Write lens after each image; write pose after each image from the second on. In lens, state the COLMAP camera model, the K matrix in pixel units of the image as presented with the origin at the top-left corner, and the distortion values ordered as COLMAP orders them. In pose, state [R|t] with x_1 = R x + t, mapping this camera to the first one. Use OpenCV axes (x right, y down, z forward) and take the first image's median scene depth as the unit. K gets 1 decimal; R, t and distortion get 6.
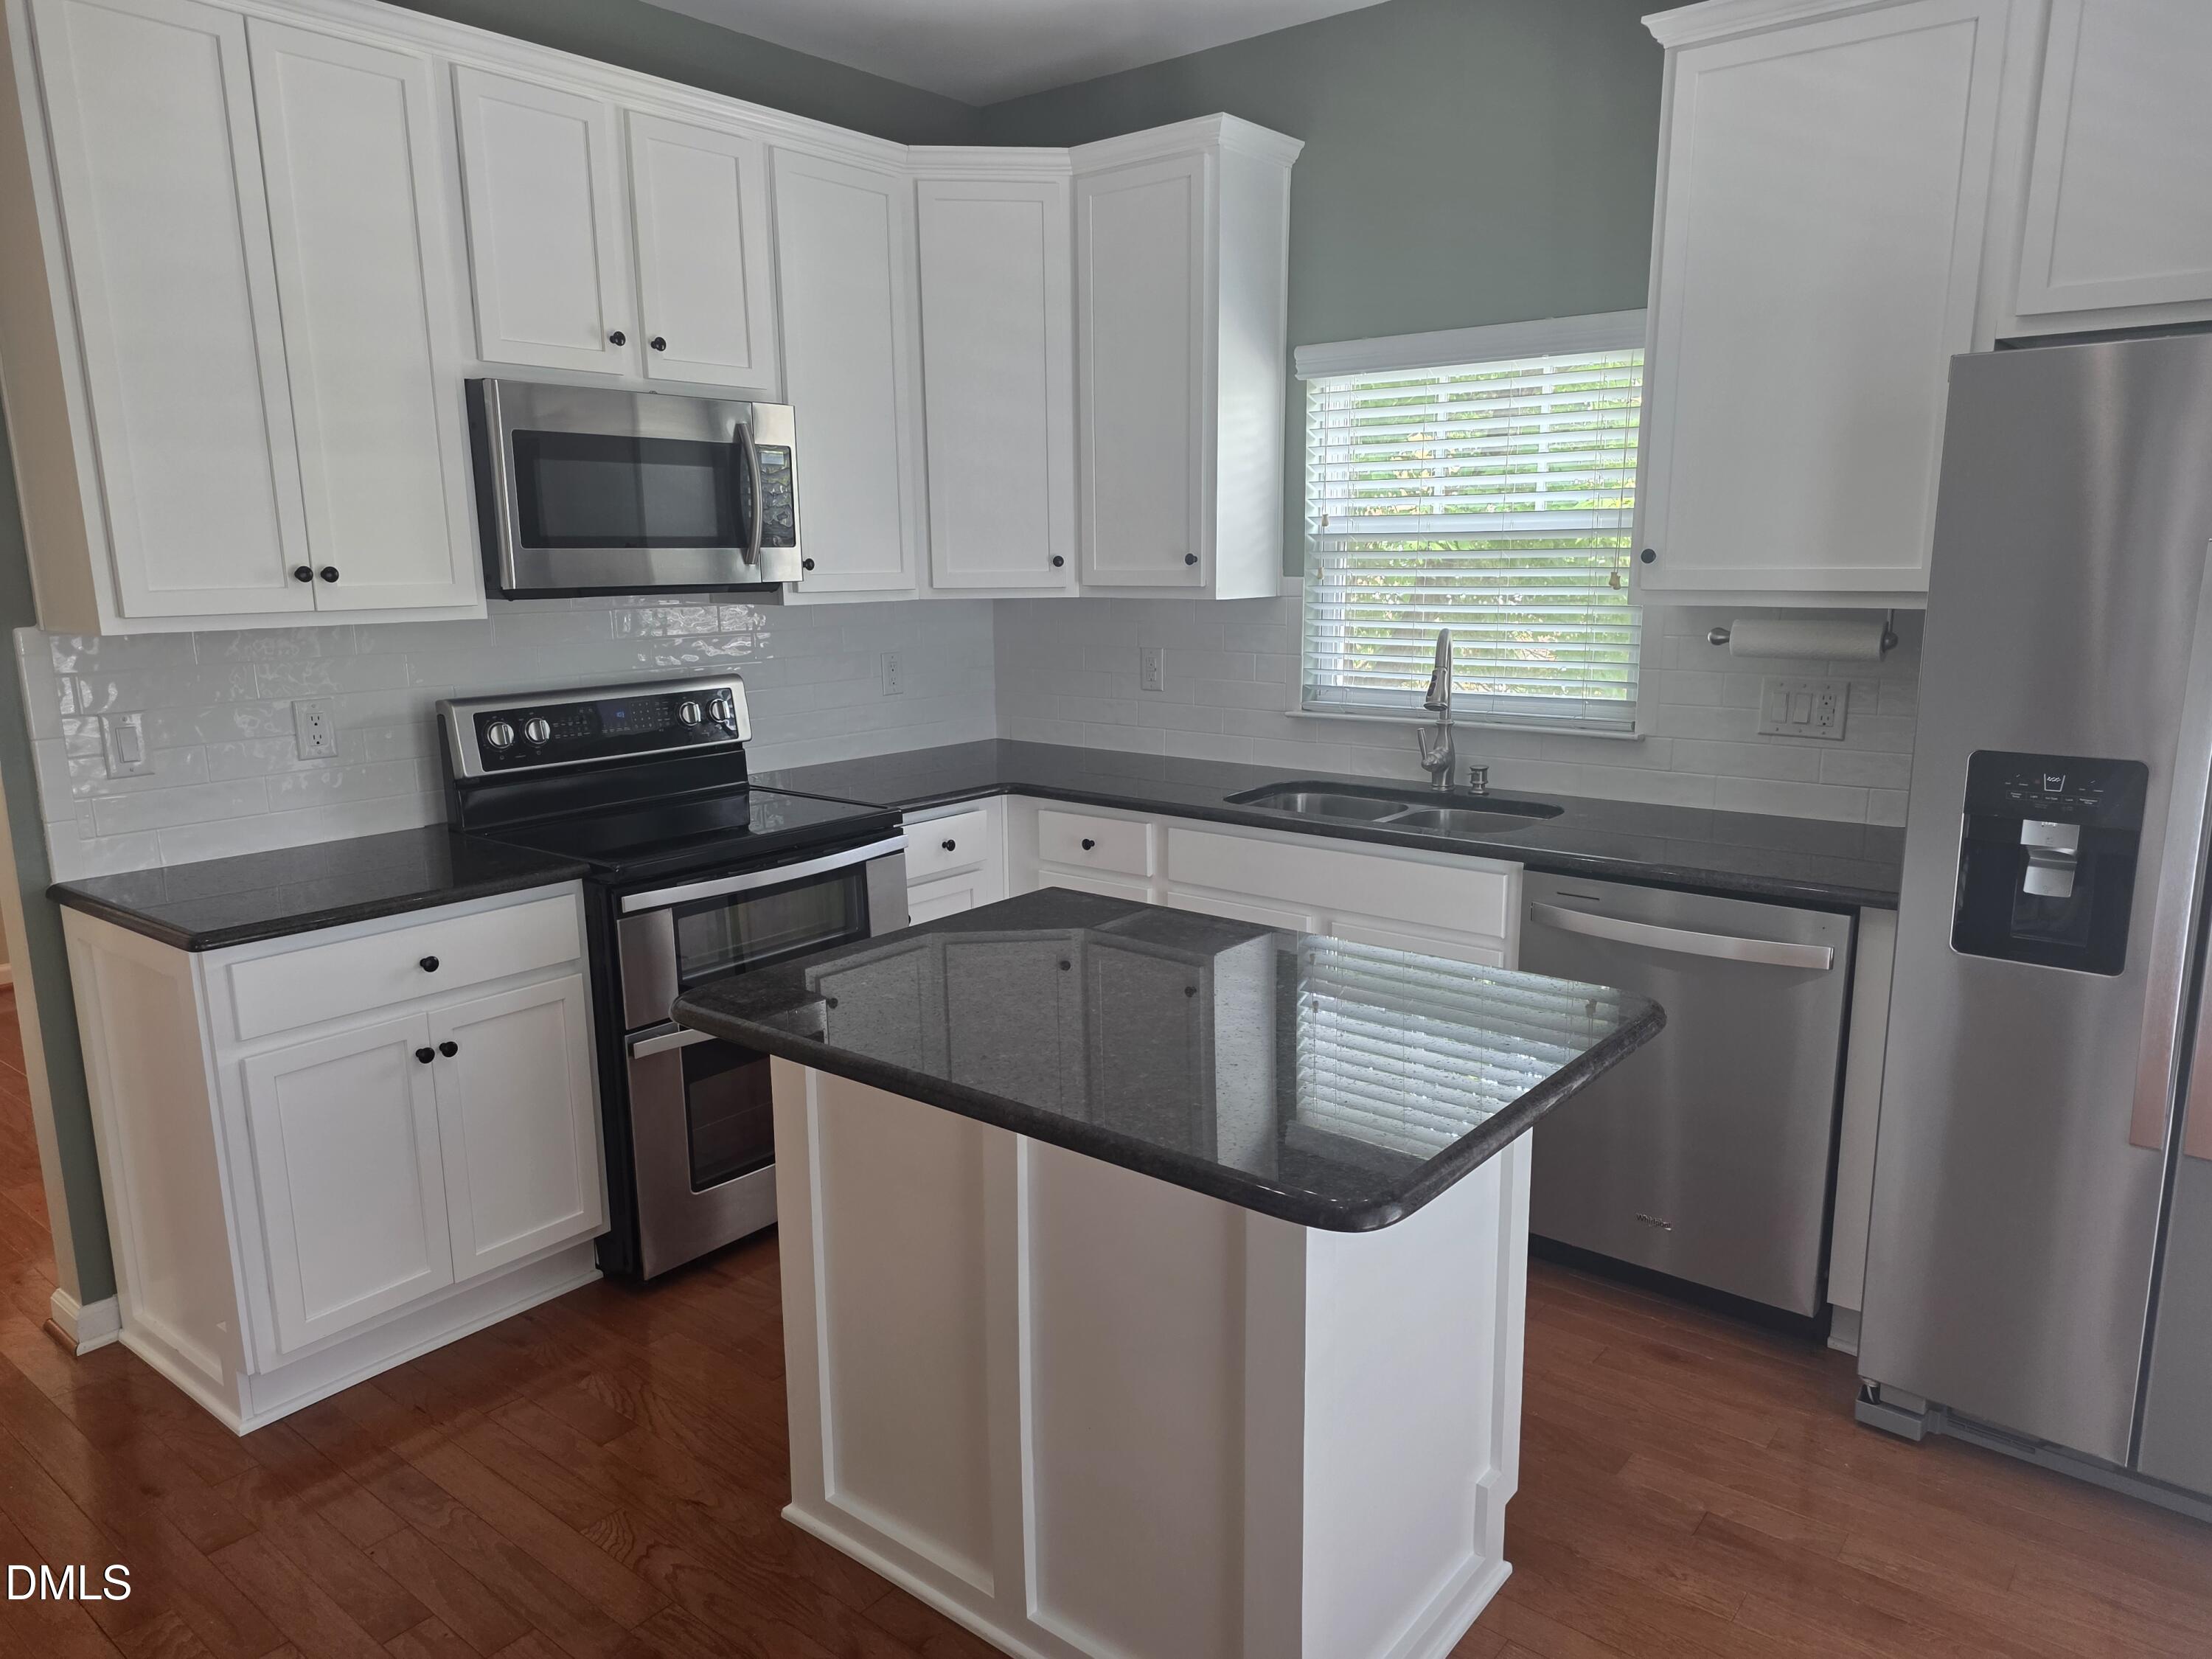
lens RADIAL K [[1489.9, 0, 1102.0], [0, 1489.9, 850.5], [0, 0, 1]] dist [0.048552, -0.059875]
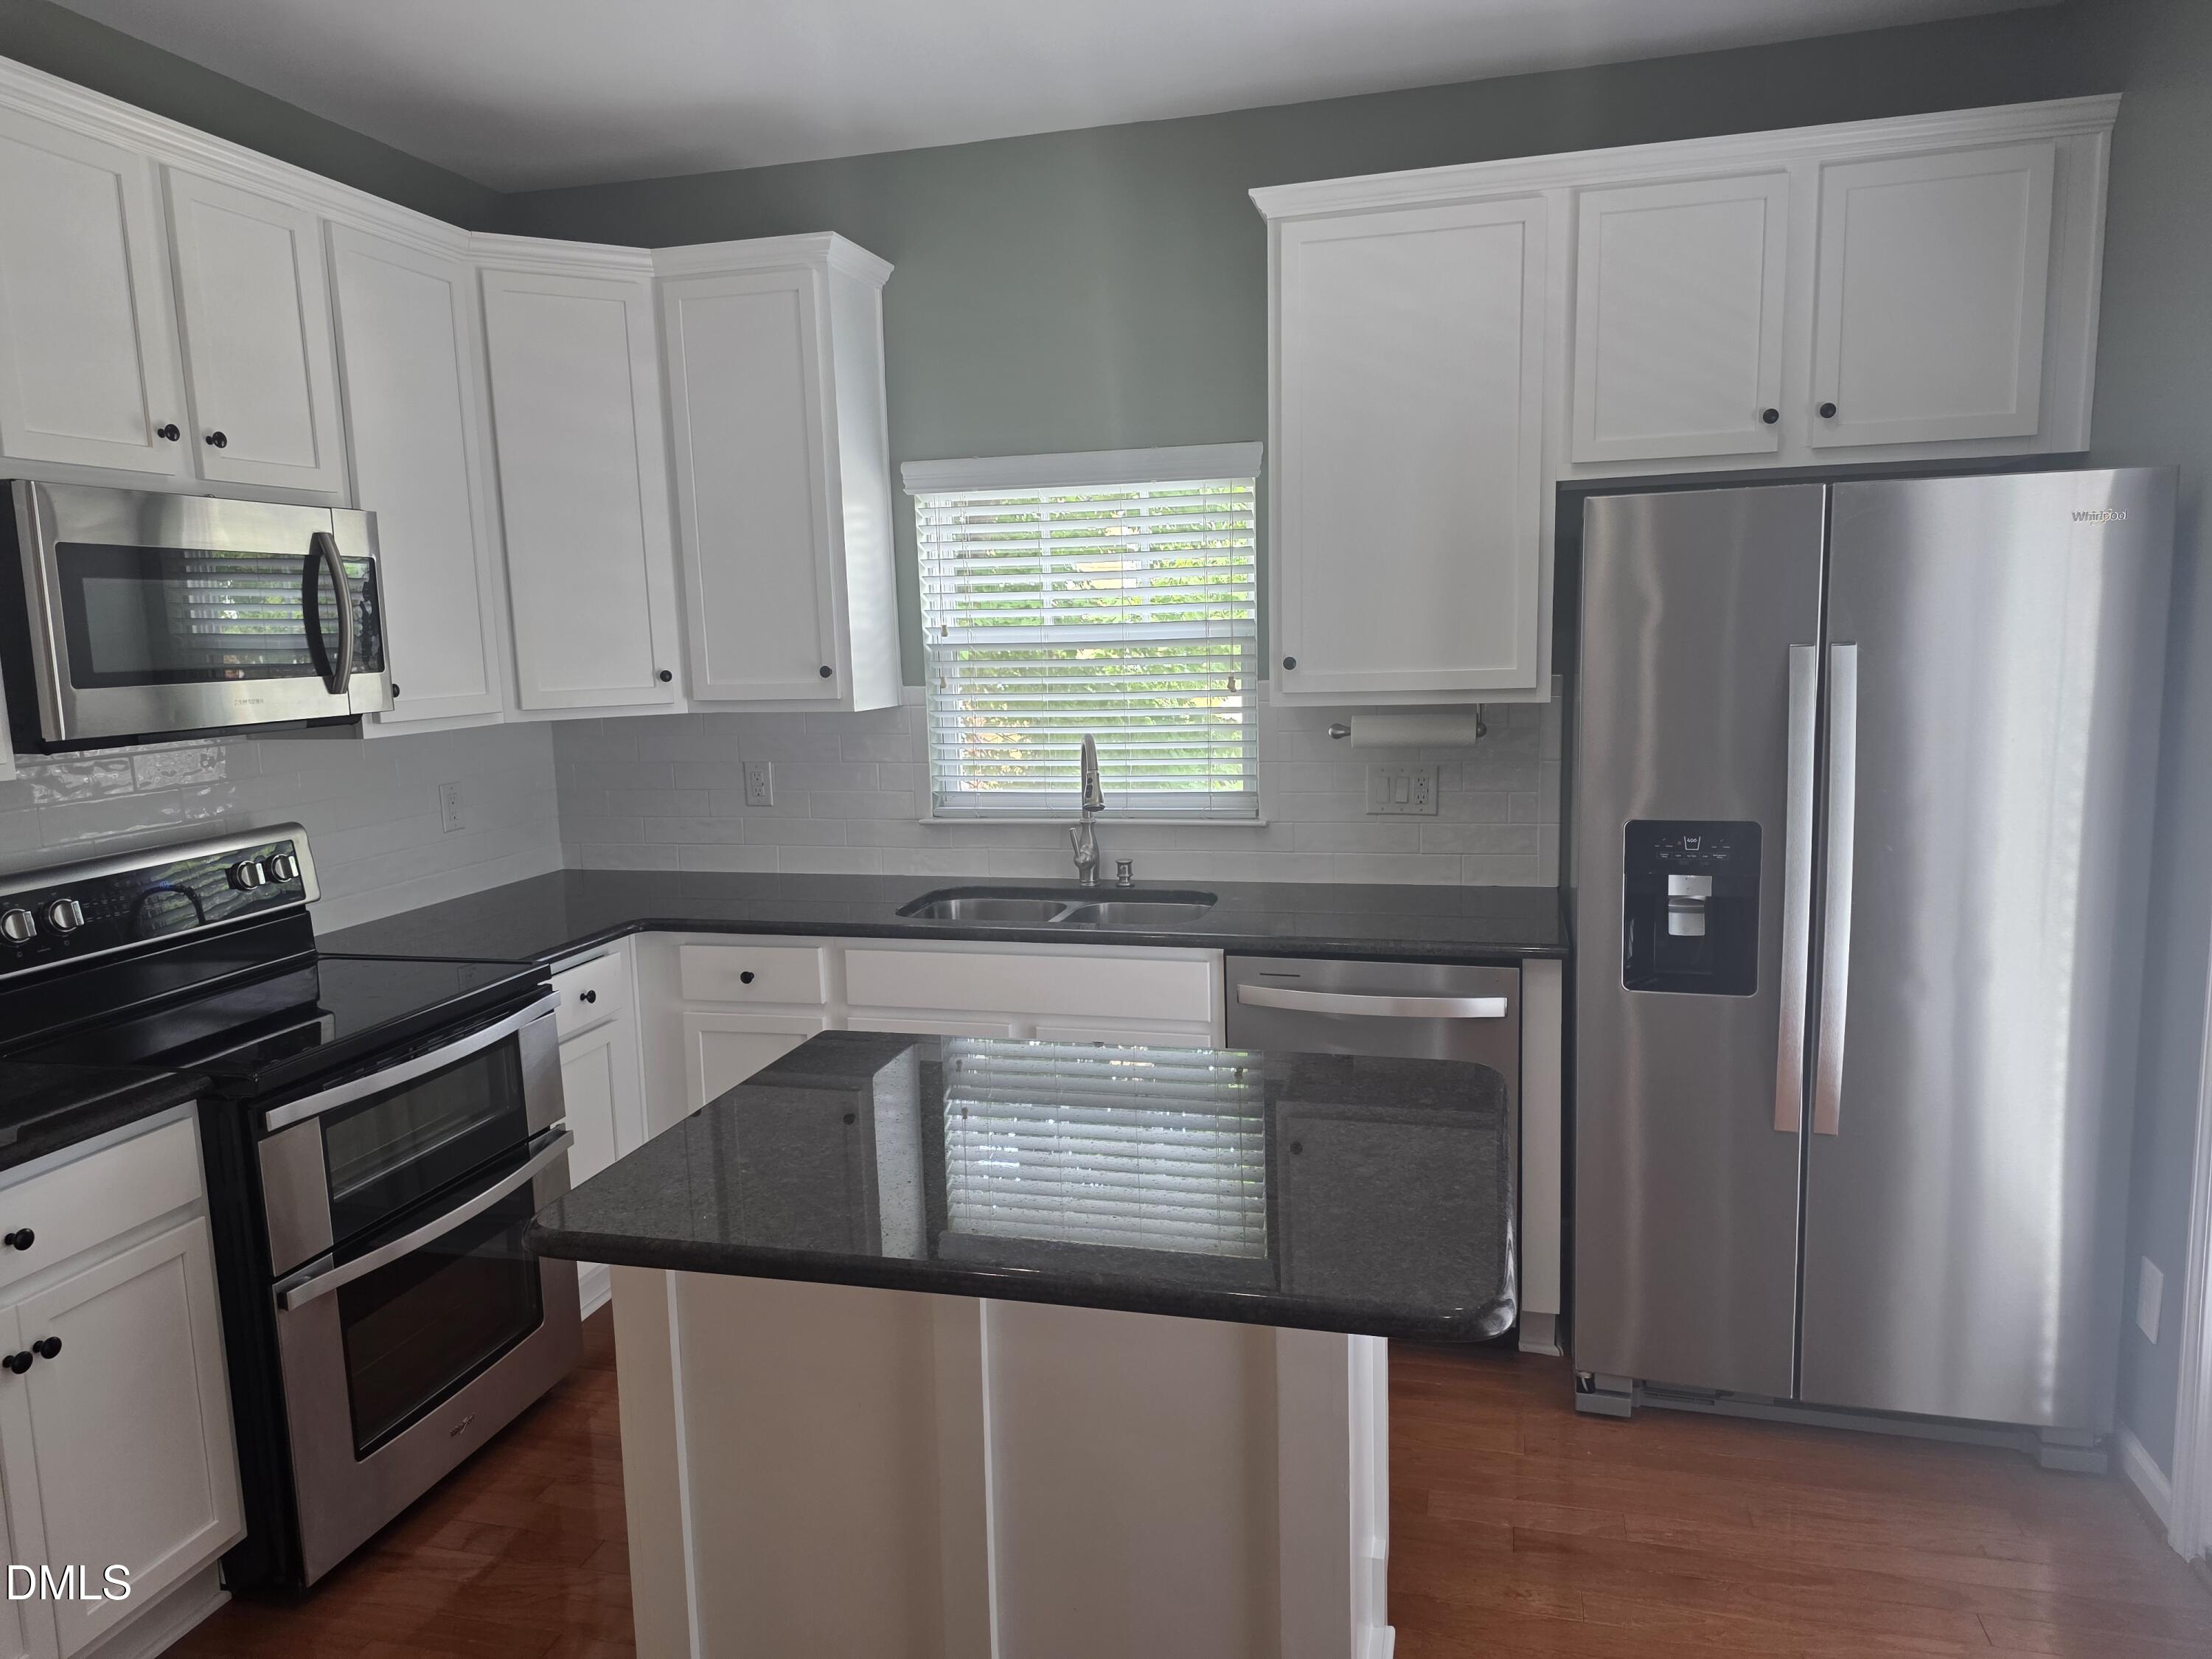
lens RADIAL K [[1483.2, 0, 1106.0], [0, 1483.2, 829.5], [0, 0, 1]] dist [0.058033, -0.049629]
pose [[0.910384, -0.072698, 0.407327, -0.186342], [0.101493, 0.993604, -0.049507, -0.028011], [-0.401123, 0.086411, 0.911940, 0.052377]]
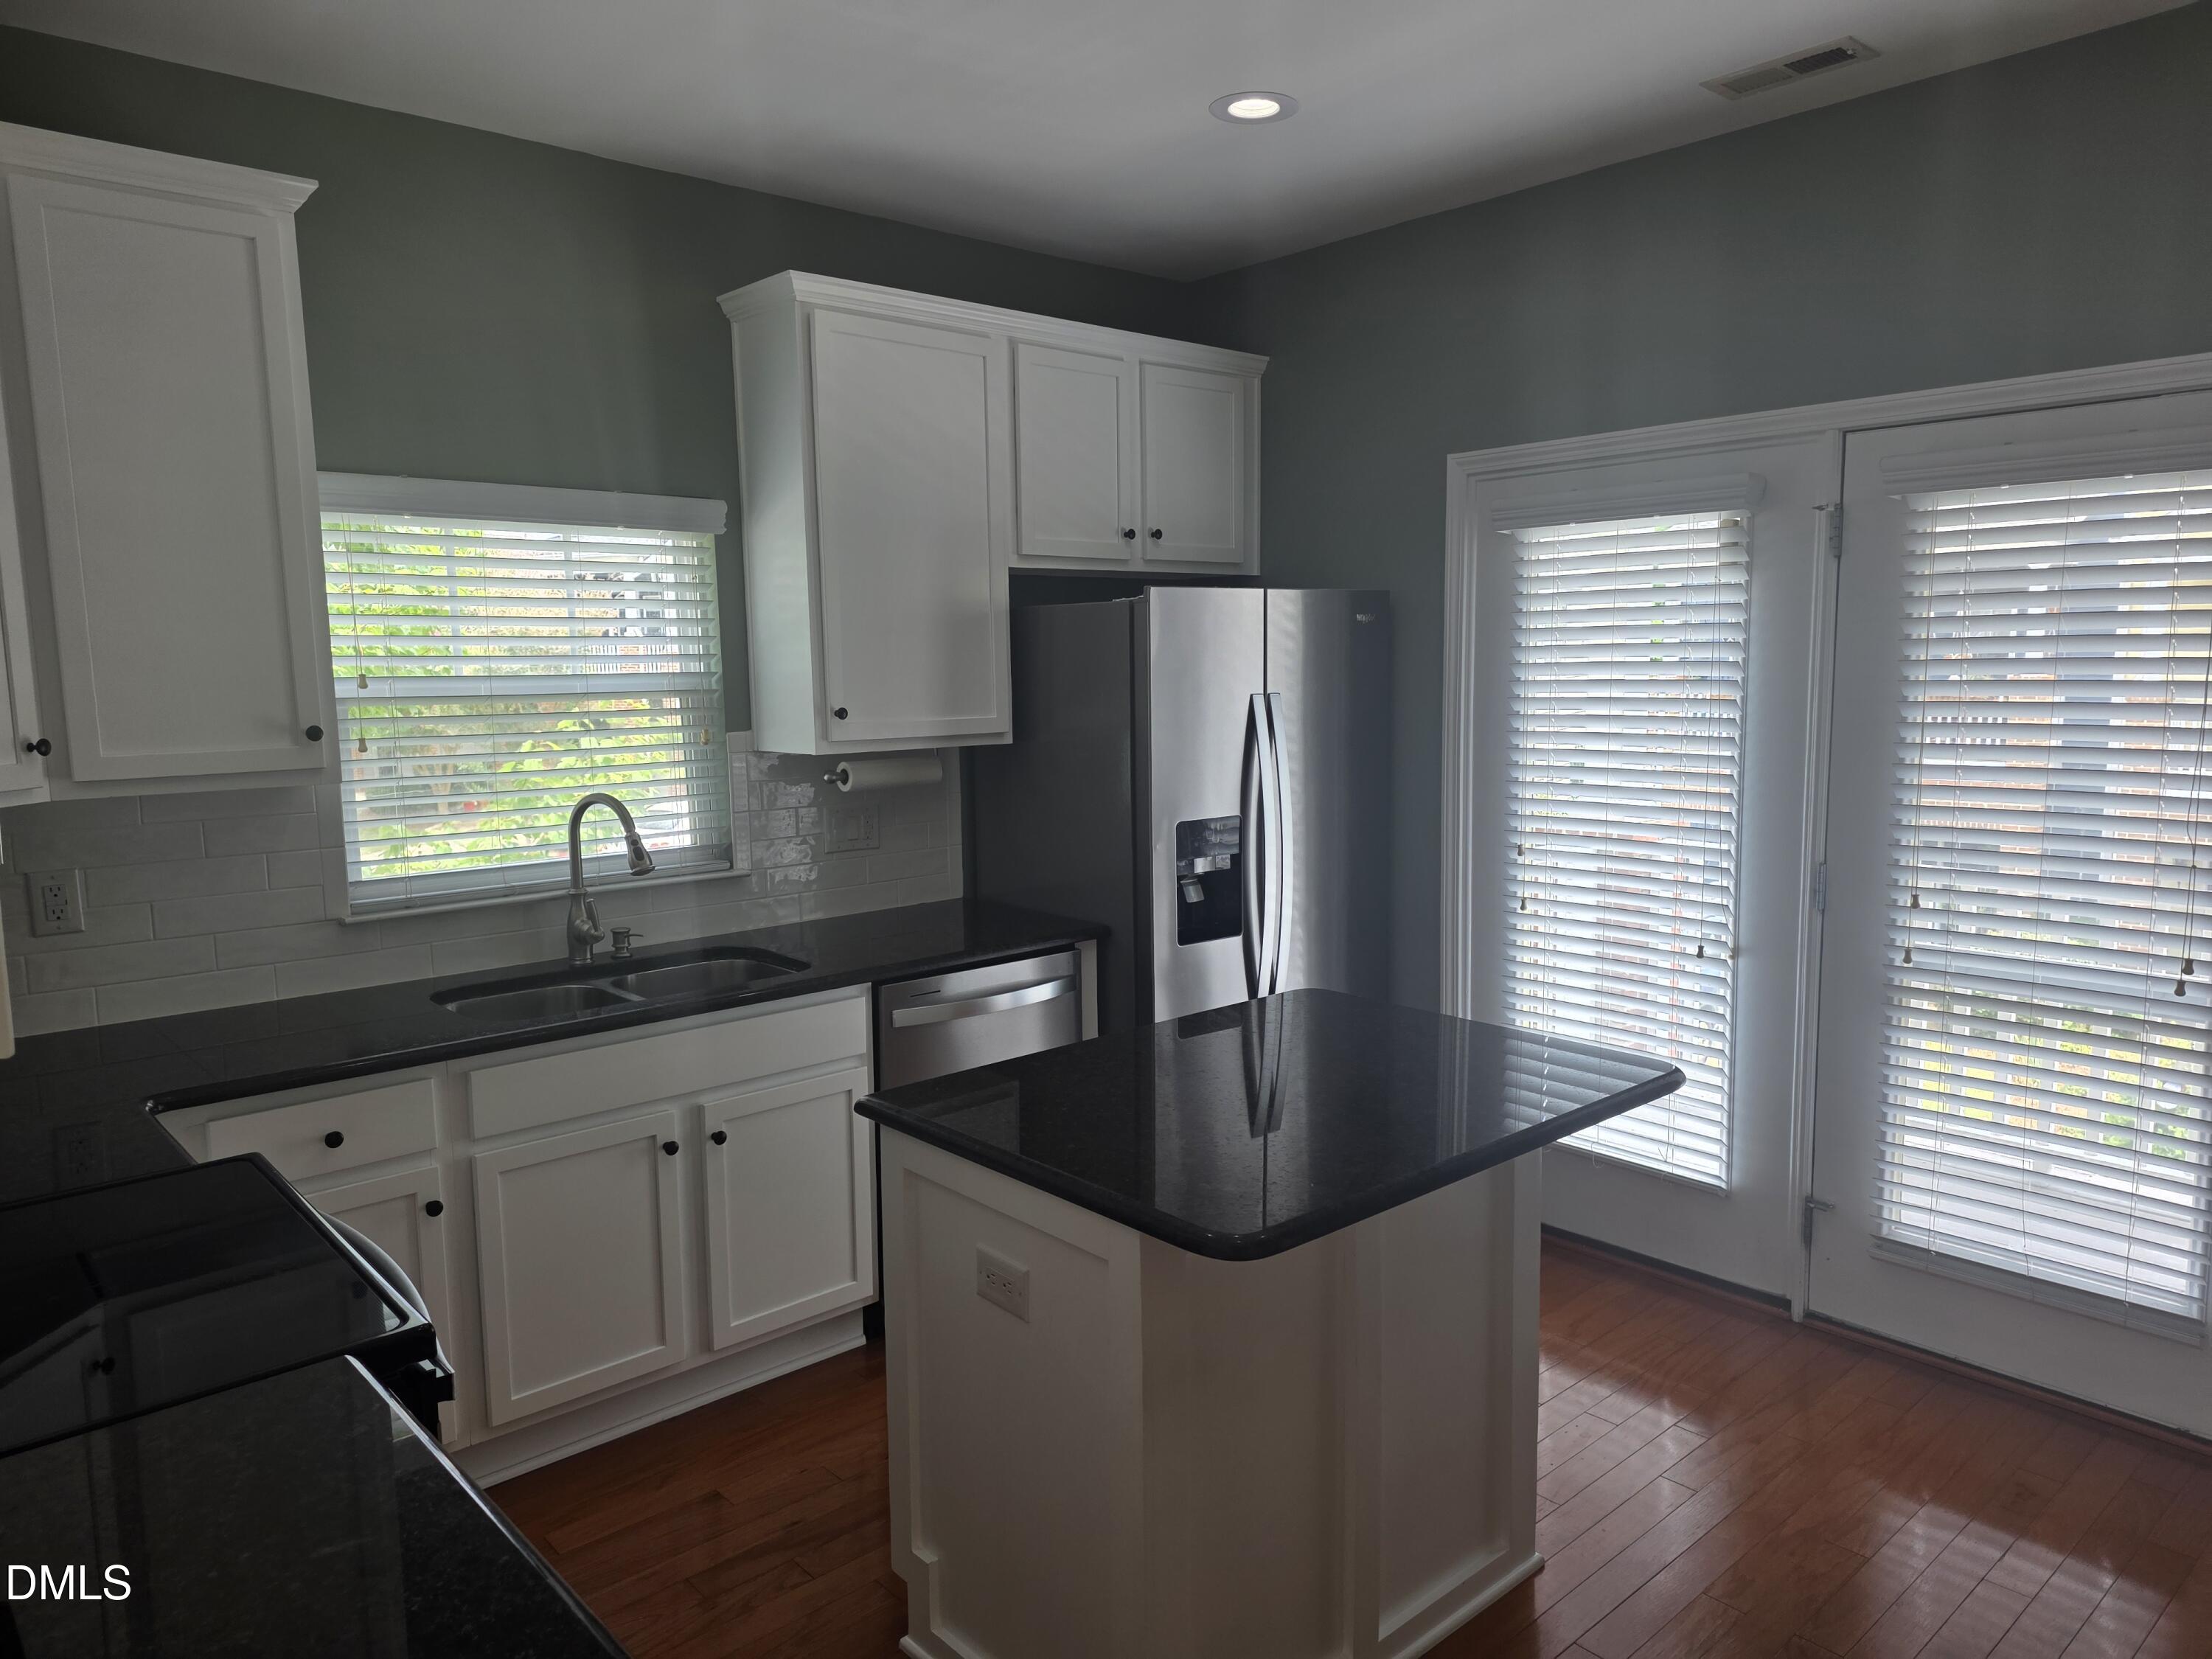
lens RADIAL K [[1483.2, 0, 1106.0], [0, 1483.2, 829.5], [0, 0, 1]] dist [0.058033, -0.049629]
pose [[0.154339, -0.100029, 0.982941, -0.660905], [0.211633, 0.975118, 0.066003, -0.118651], [-0.965086, 0.197836, 0.171668, 0.520971]]
